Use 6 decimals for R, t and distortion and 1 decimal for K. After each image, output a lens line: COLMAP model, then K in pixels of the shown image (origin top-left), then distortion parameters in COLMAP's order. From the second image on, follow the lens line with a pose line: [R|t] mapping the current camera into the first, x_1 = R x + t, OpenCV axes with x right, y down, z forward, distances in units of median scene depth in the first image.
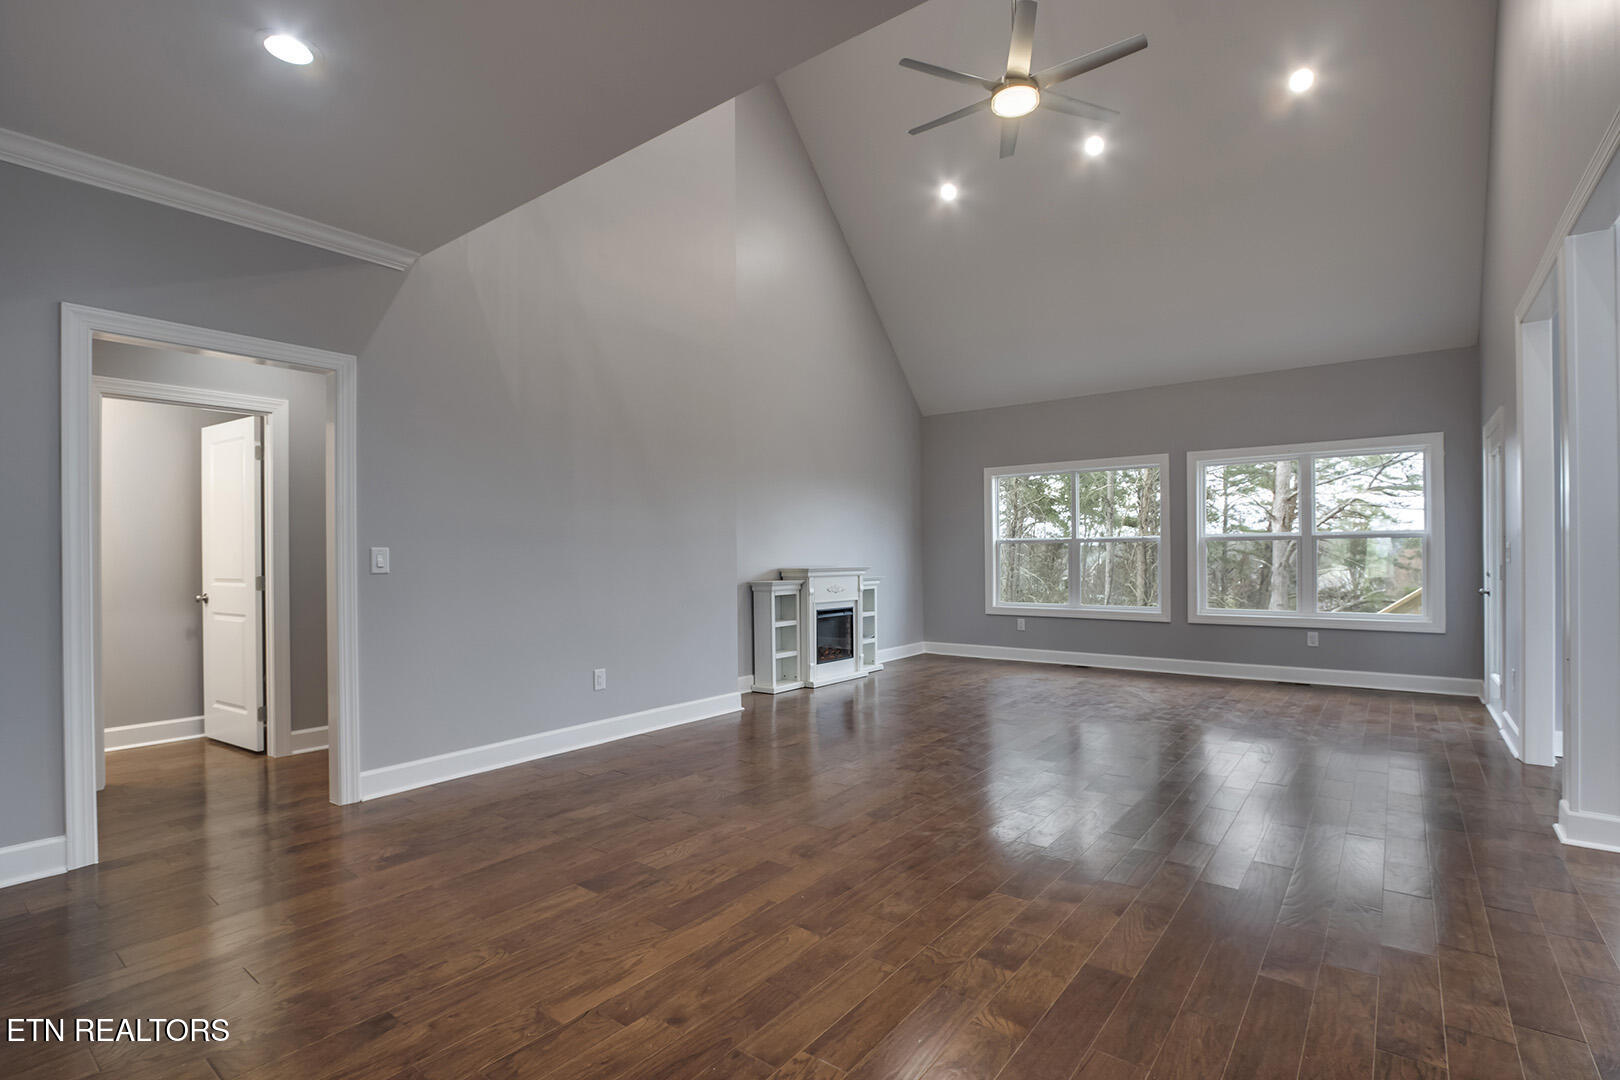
lens RADIAL K [[764.4, 0, 813.0], [0, 764.4, 555.1], [0, 0, 1]] dist [-0.032261, 0.007986]
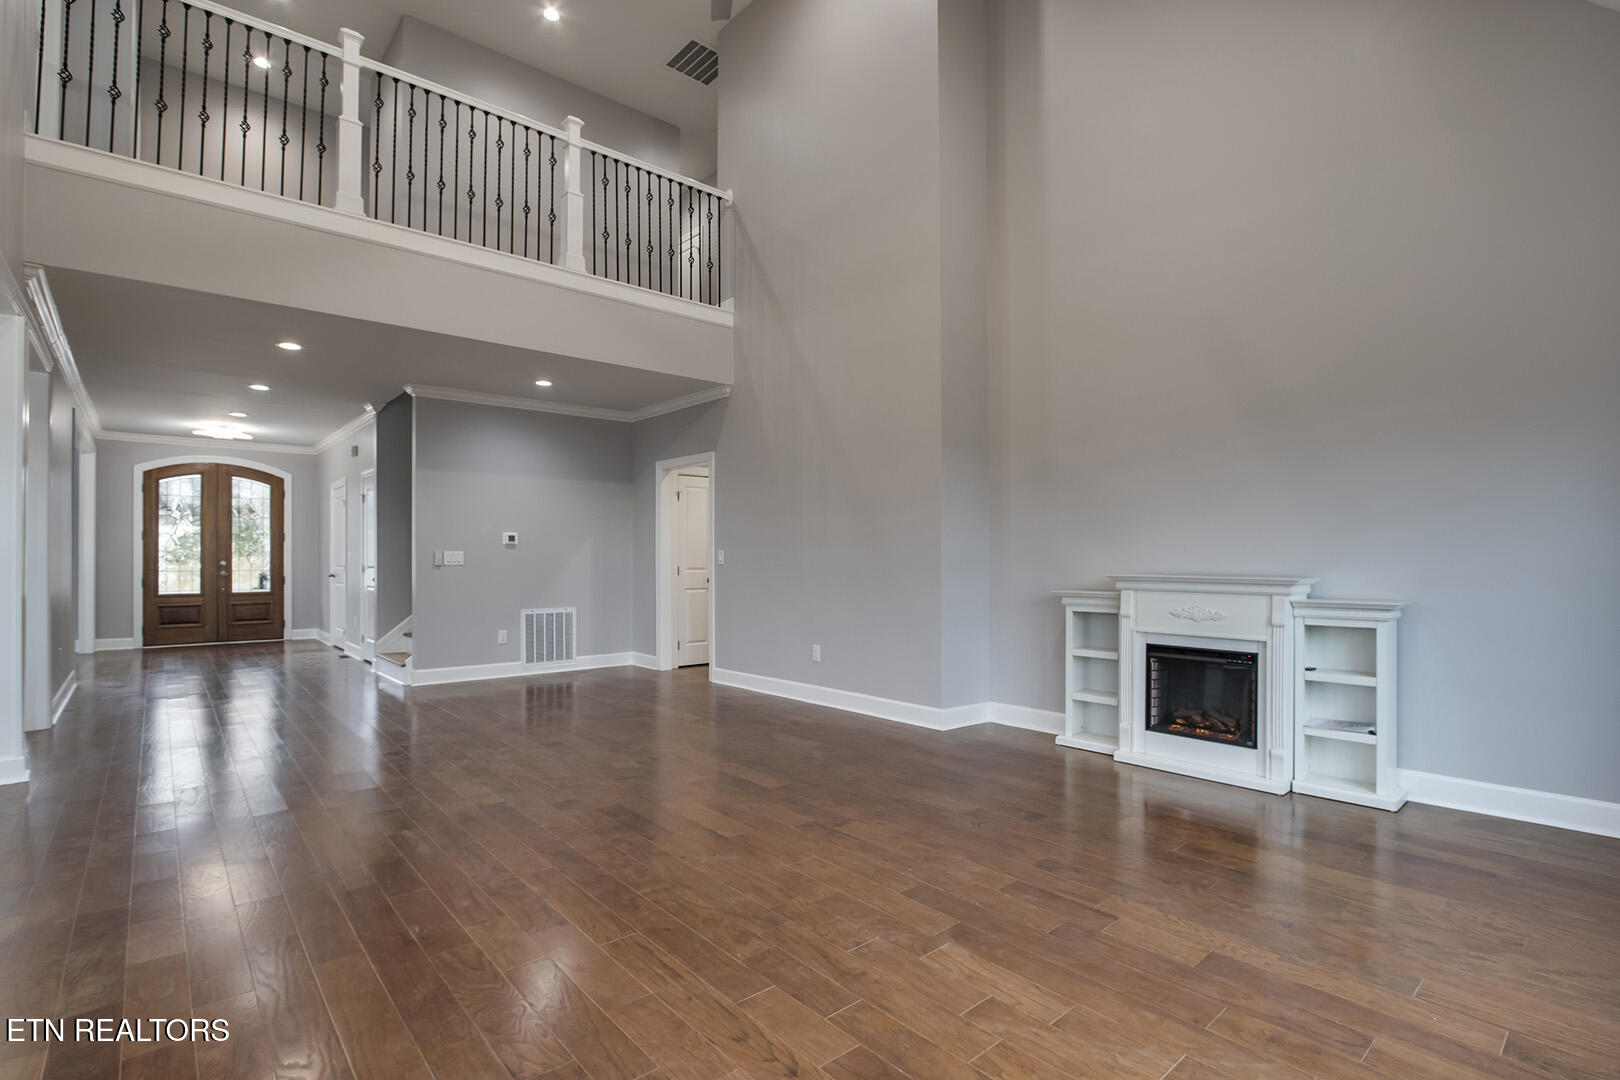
lens RADIAL K [[764.4, 0, 813.0], [0, 764.4, 555.1], [0, 0, 1]] dist [-0.032261, 0.007986]
pose [[-0.189440, 0.002916, -0.981888, 0.703854], [0.001105, 0.999996, 0.002757, -0.002257], [0.981892, -0.000563, -0.189442, 0.899621]]
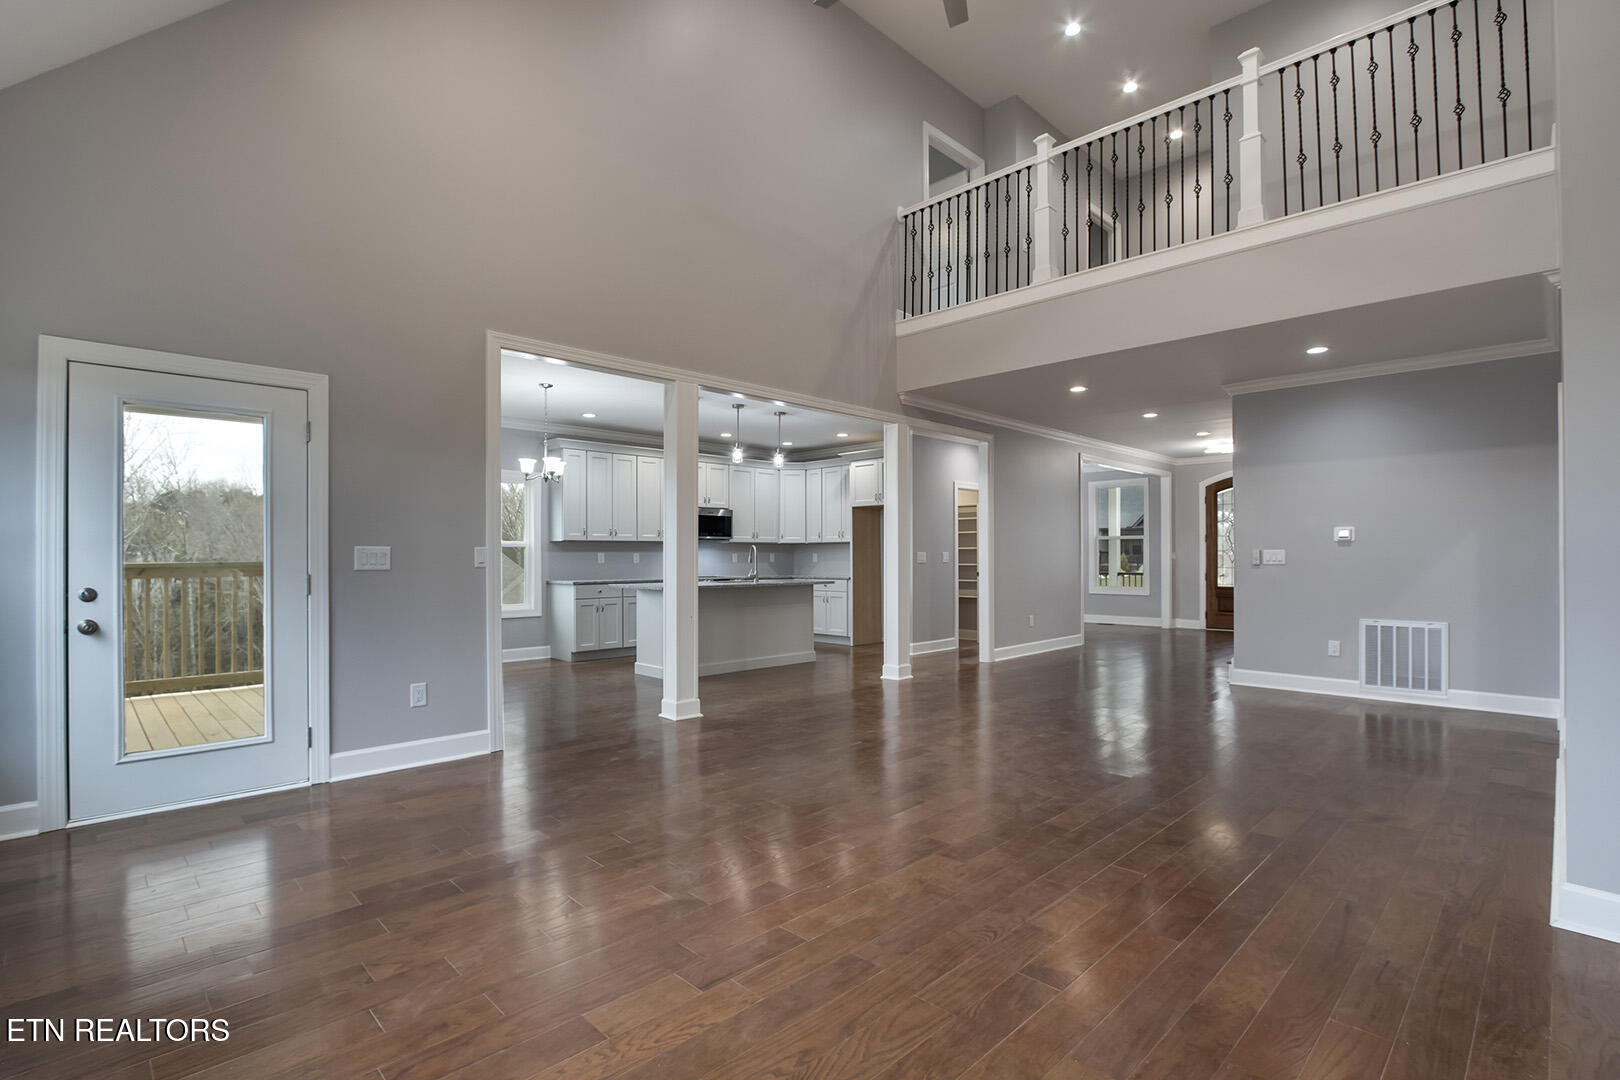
lens RADIAL K [[764.4, 0, 813.0], [0, 764.4, 555.1], [0, 0, 1]] dist [-0.032261, 0.007986]
pose [[-0.991404, 0.008429, 0.130565, 0.222017], [0.007930, 0.999959, -0.004342, 0.001041], [-0.130596, -0.003269, -0.991430, 1.279926]]
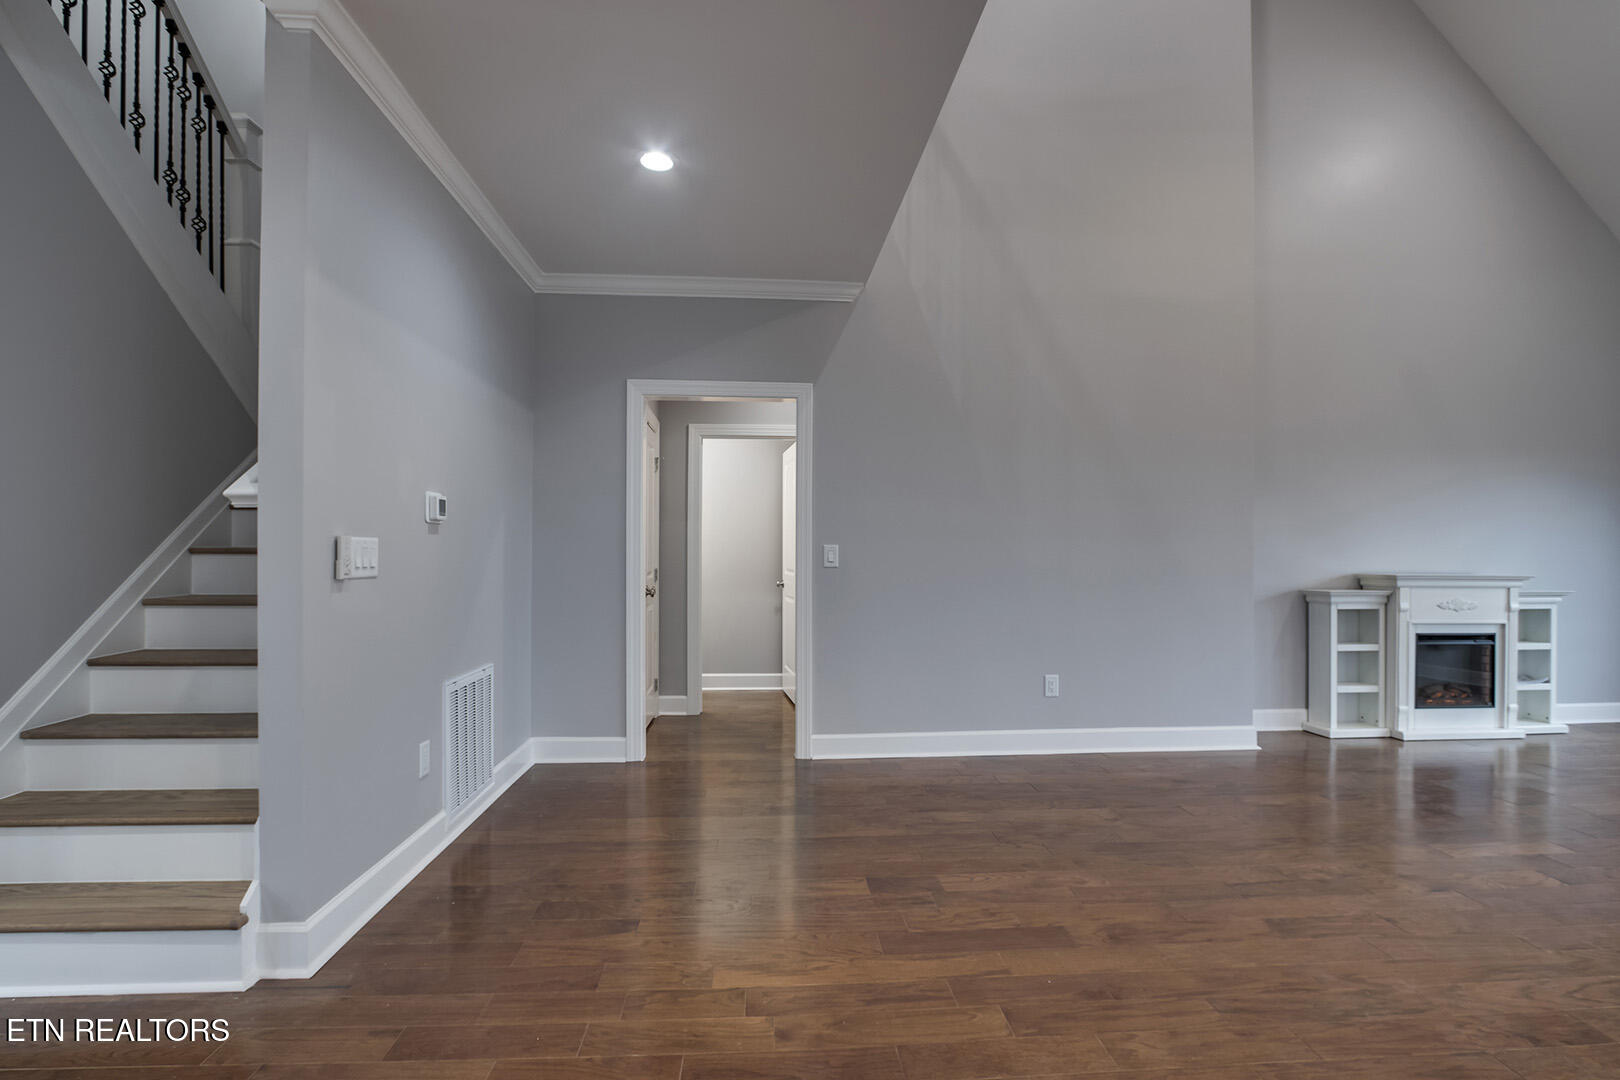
lens RADIAL K [[764.4, 0, 813.0], [0, 764.4, 555.1], [0, 0, 1]] dist [-0.032261, 0.007986]
pose [[0.666115, 0.010578, -0.745774, 0.162250], [-0.009204, 0.999940, 0.005962, -0.000662], [0.745793, 0.002893, 0.666172, 0.112233]]
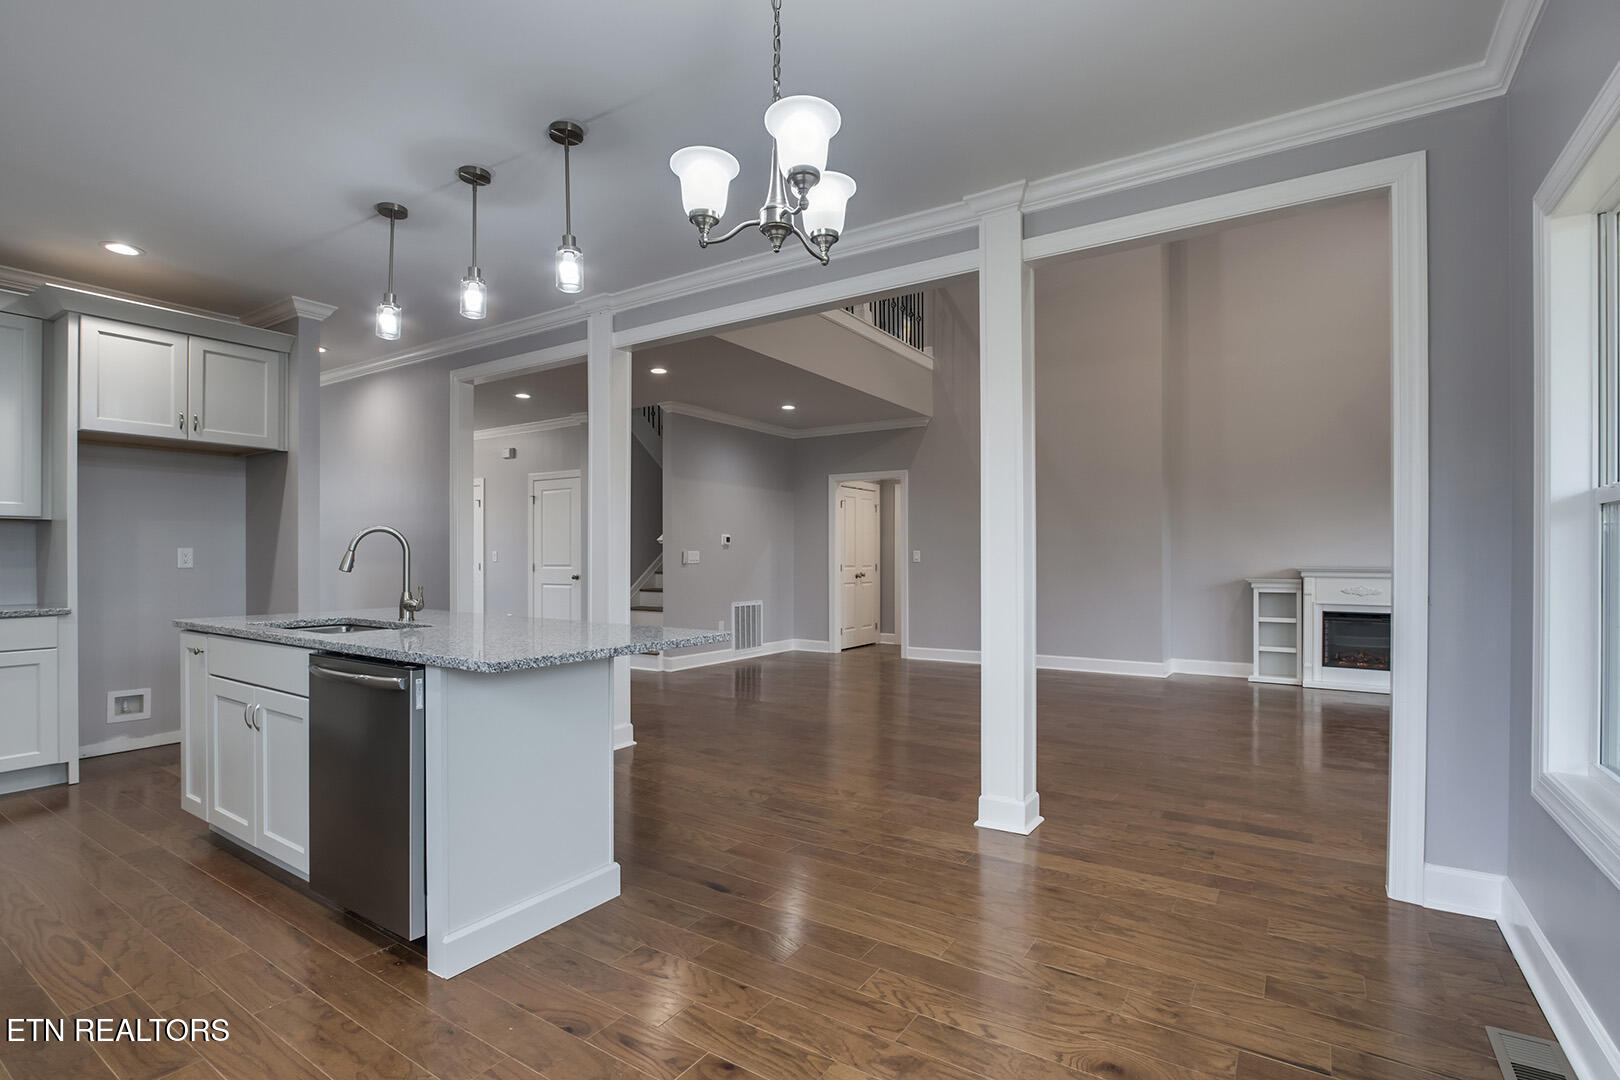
lens RADIAL K [[764.4, 0, 813.0], [0, 764.4, 555.1], [0, 0, 1]] dist [-0.032261, 0.007986]
pose [[0.077991, 0.005330, -0.996940, 0.973022], [0.000472, 0.999985, 0.005383, -0.005785], [0.996954, -0.000891, 0.077987, 0.288791]]
